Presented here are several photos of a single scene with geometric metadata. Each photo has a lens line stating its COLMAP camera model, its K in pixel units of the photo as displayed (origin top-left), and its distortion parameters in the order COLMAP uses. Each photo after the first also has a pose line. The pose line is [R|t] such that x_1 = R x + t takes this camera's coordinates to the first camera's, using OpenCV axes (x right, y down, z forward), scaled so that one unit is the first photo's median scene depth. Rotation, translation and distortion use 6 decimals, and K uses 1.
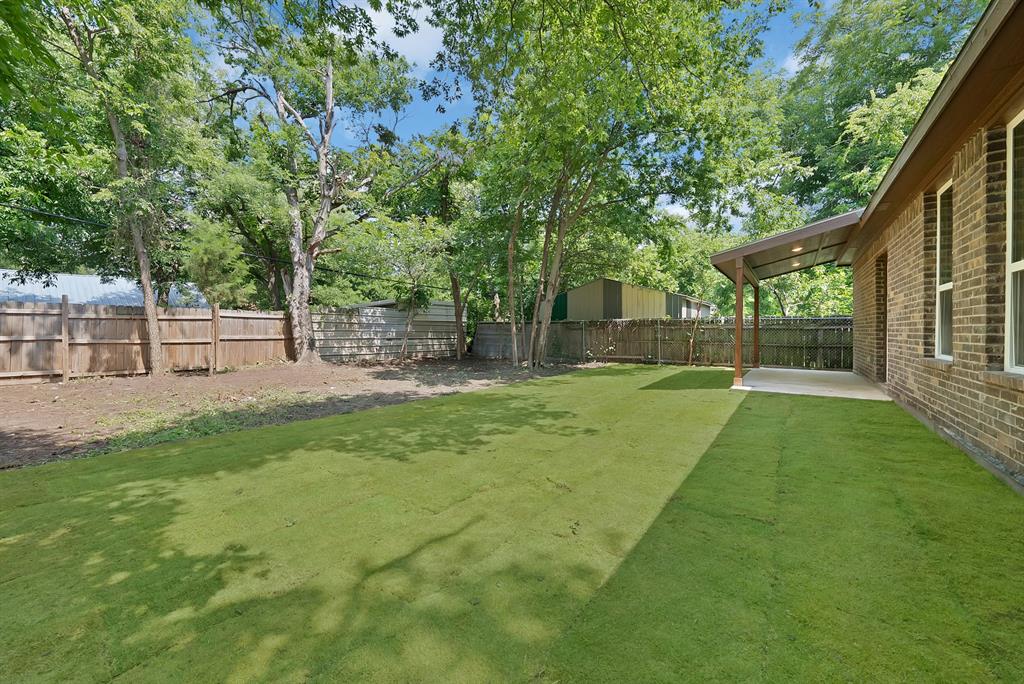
lens RADIAL K [[374.7, 0, 511.0], [0, 374.7, 338.9], [0, 0, 1]] dist [-0.026796, 0.006176]
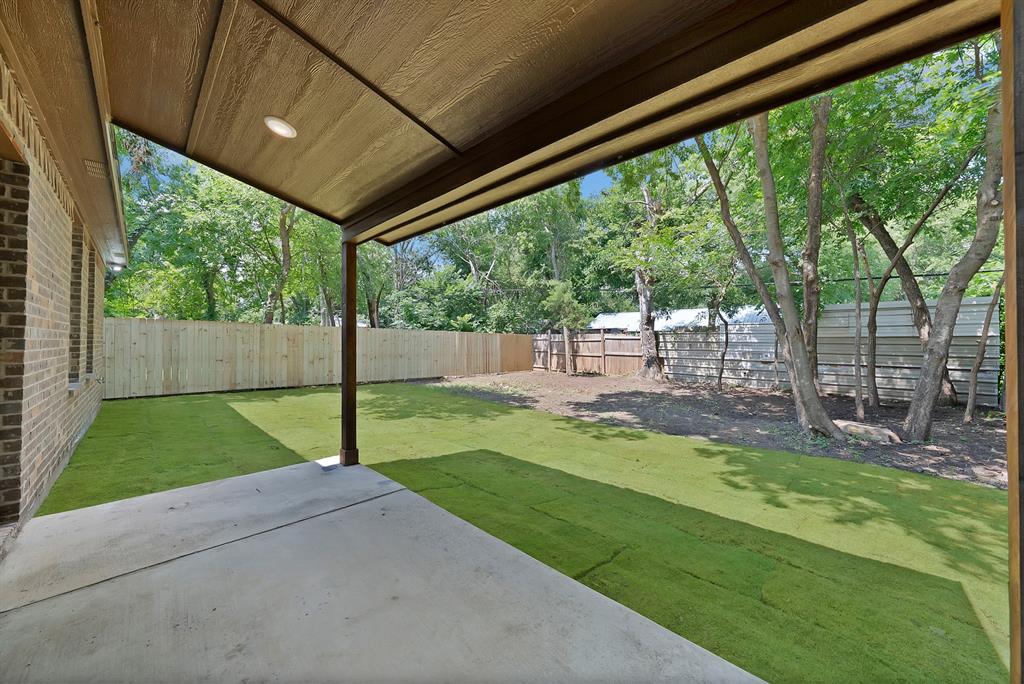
lens RADIAL K [[374.7, 0, 511.0], [0, 374.7, 338.9], [0, 0, 1]] dist [-0.026796, 0.006176]
pose [[-0.111383, -0.012699, -0.993696, 0.625190], [-0.031981, 0.999446, -0.009188, -0.029867], [0.993263, 0.030756, -0.111728, 0.692273]]
